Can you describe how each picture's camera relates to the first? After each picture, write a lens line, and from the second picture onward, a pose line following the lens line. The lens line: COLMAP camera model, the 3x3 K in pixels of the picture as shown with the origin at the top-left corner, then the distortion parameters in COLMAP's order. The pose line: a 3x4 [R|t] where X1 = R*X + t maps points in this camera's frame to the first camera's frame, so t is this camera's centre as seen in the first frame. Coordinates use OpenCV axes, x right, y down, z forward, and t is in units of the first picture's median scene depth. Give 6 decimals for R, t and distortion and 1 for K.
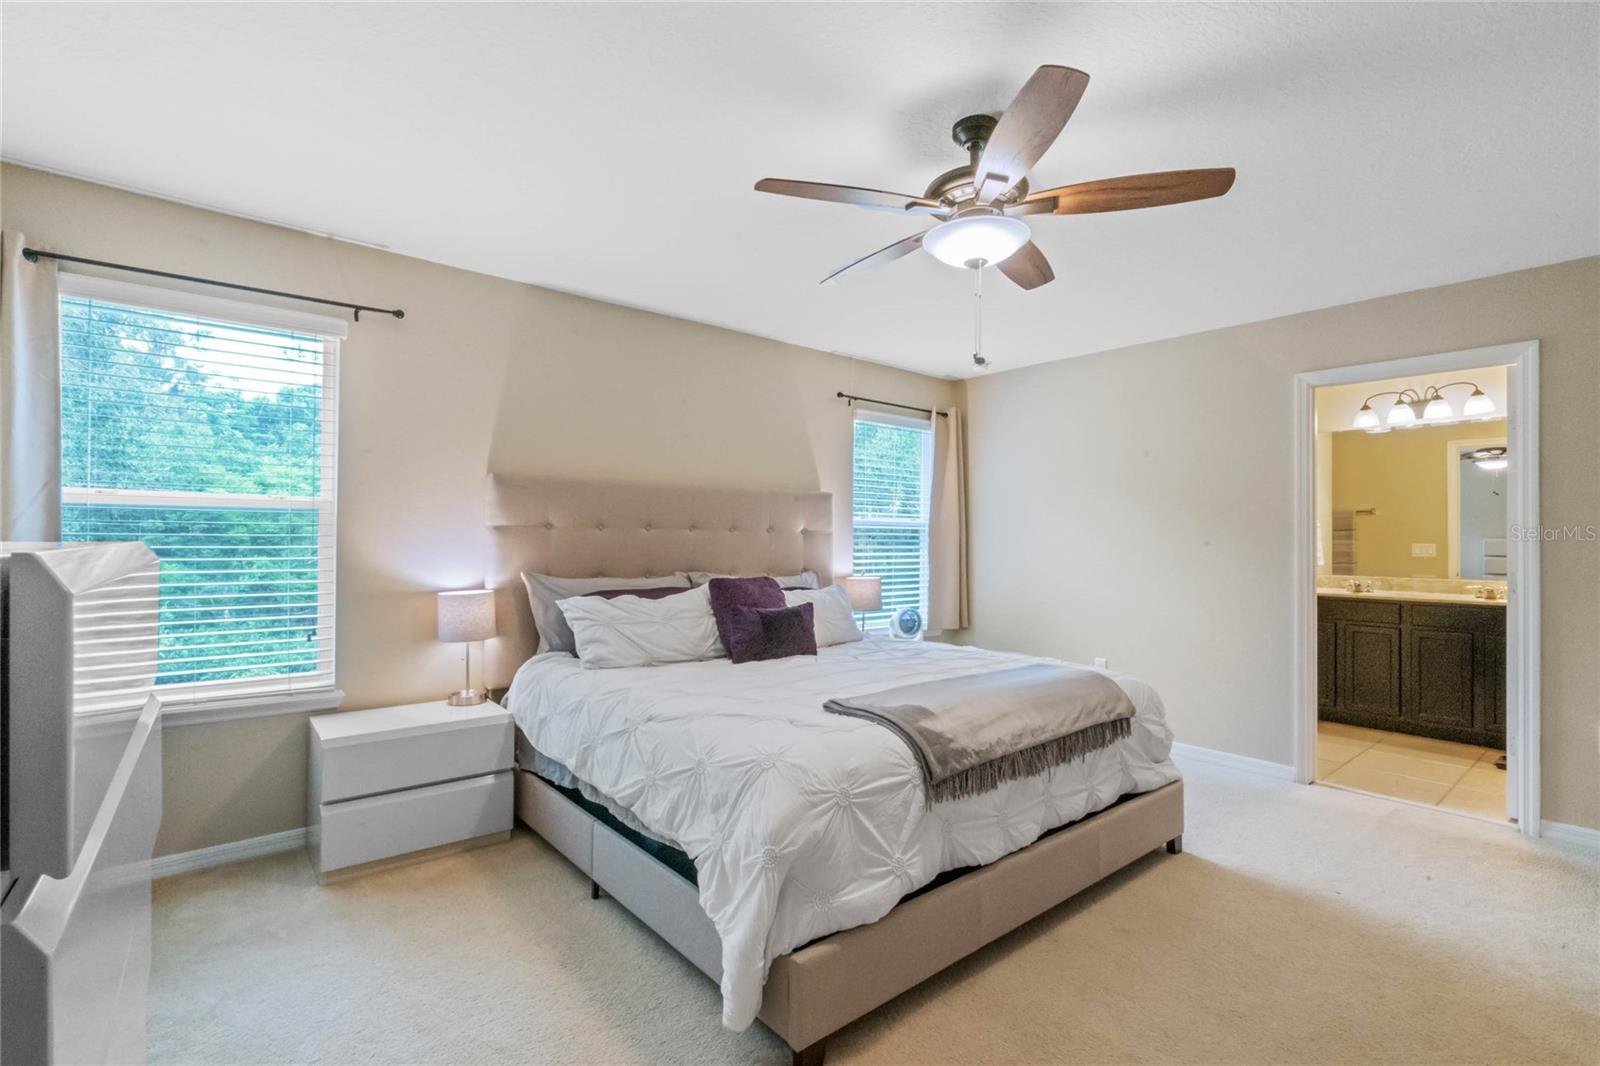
lens RADIAL K [[723.5, 0, 795.3], [0, 723.5, 541.0], [0, 0, 1]] dist [-0.004592, 0.001364]
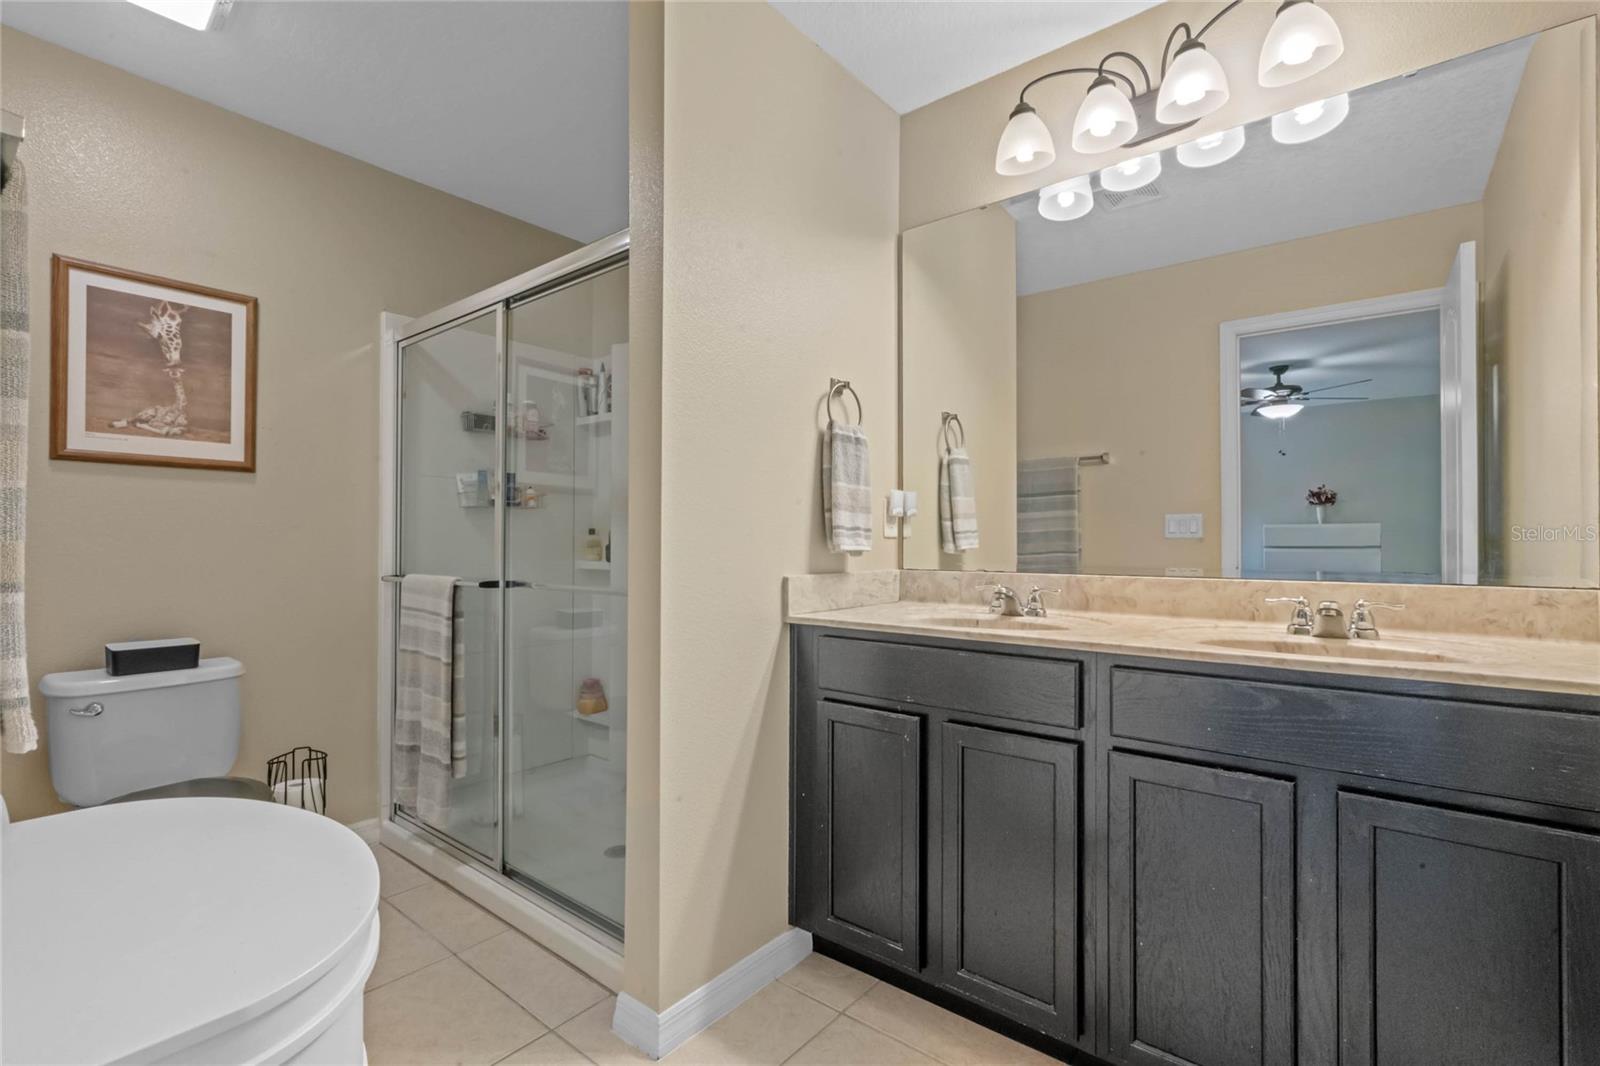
lens RADIAL K [[723.5, 0, 795.3], [0, 723.5, 541.0], [0, 0, 1]] dist [-0.004592, 0.001364]
pose [[0.980513, 0.000331, 0.196452, 0.505597], [0.001045, 0.999976, -0.006902, 0.029255], [-0.196450, 0.006973, 0.980489, 0.555360]]
